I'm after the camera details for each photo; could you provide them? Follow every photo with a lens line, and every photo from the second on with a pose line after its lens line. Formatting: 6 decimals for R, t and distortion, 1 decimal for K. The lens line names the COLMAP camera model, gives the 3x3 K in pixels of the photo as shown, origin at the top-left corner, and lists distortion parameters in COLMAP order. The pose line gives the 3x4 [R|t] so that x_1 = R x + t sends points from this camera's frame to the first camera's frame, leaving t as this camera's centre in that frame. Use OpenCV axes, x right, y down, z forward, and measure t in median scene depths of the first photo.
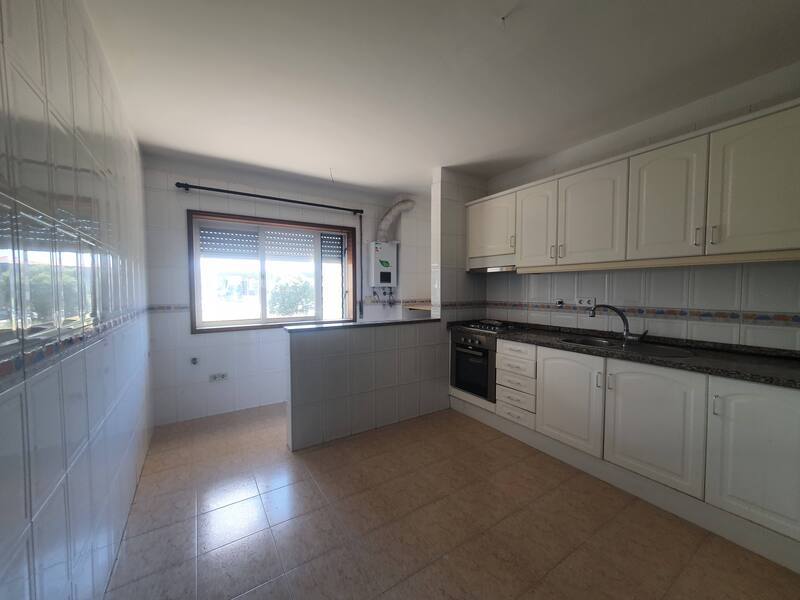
lens RADIAL K [[314.4, 0, 404.6], [0, 314.4, 300.0], [0, 0, 1]] dist [0.001021, -0.000069]
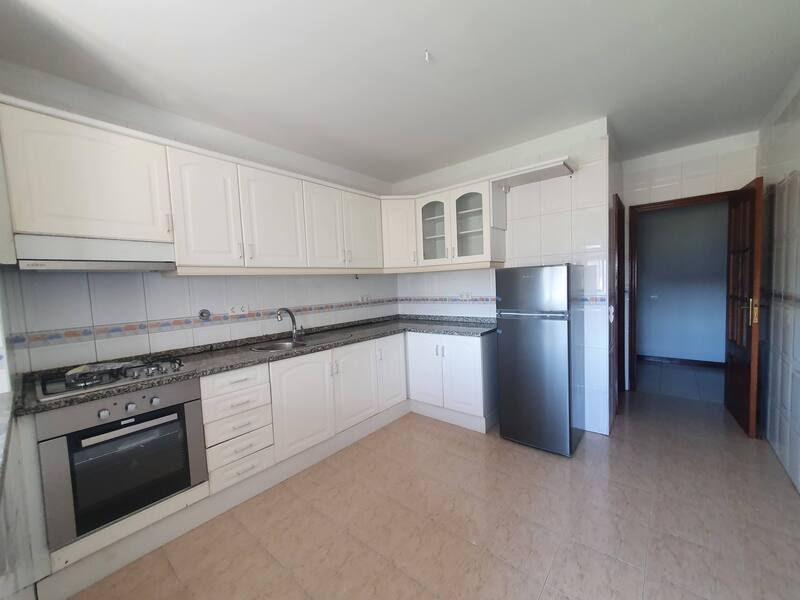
lens RADIAL K [[314.4, 0, 405.8], [0, 314.4, 302.3], [0, 0, 1]] dist [0.001021, -0.000069]
pose [[-0.286435, -0.030389, 0.957618, -0.424907], [0.091857, 0.994022, 0.059020, -0.023726], [-0.953686, 0.104869, -0.281931, 0.793620]]
